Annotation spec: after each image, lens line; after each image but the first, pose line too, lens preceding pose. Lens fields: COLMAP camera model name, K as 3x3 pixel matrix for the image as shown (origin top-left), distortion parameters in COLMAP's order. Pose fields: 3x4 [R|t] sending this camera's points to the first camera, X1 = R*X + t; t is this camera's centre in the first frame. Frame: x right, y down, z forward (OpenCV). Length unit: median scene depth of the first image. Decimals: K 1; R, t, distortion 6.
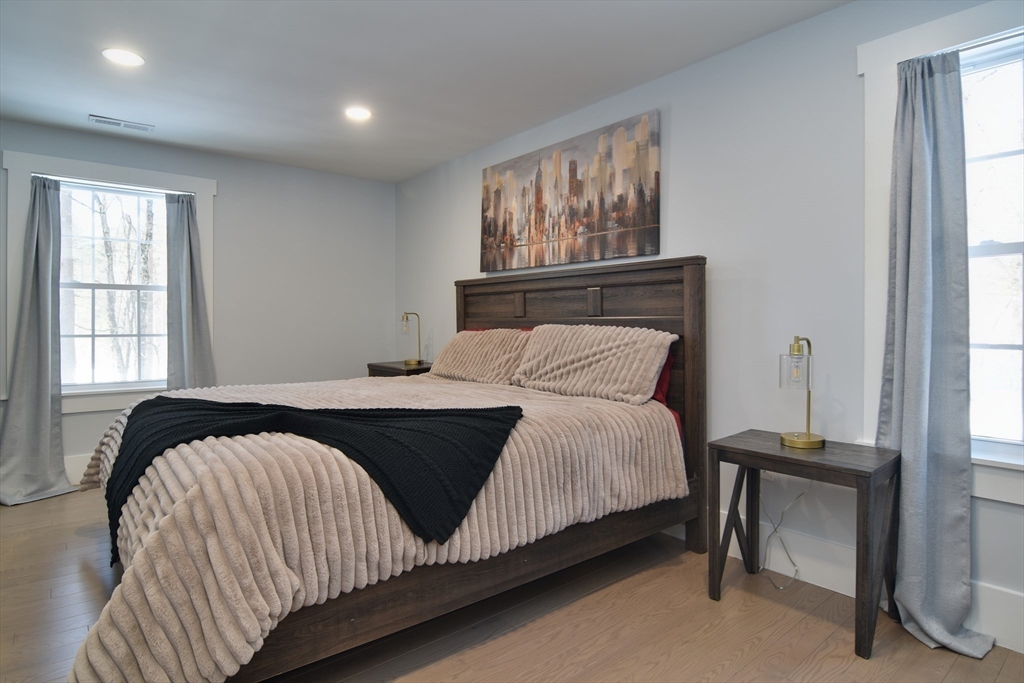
lens RADIAL K [[555.5, 0, 510.3], [0, 555.5, 336.3], [0, 0, 1]] dist [-0.000127, -0.000787]
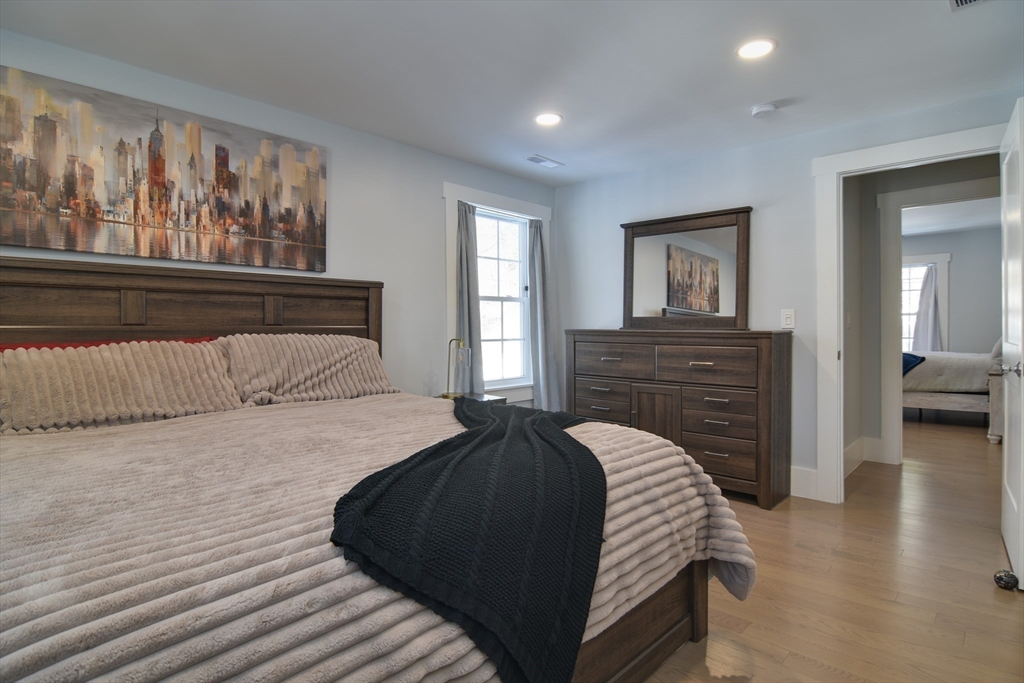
lens RADIAL K [[555.5, 0, 510.3], [0, 555.5, 336.3], [0, 0, 1]] dist [-0.000127, -0.000787]
pose [[-0.111311, -0.016496, 0.993649, -0.821621], [0.022819, 0.999556, 0.019150, -0.024325], [-0.993524, 0.024806, -0.110886, 0.659501]]
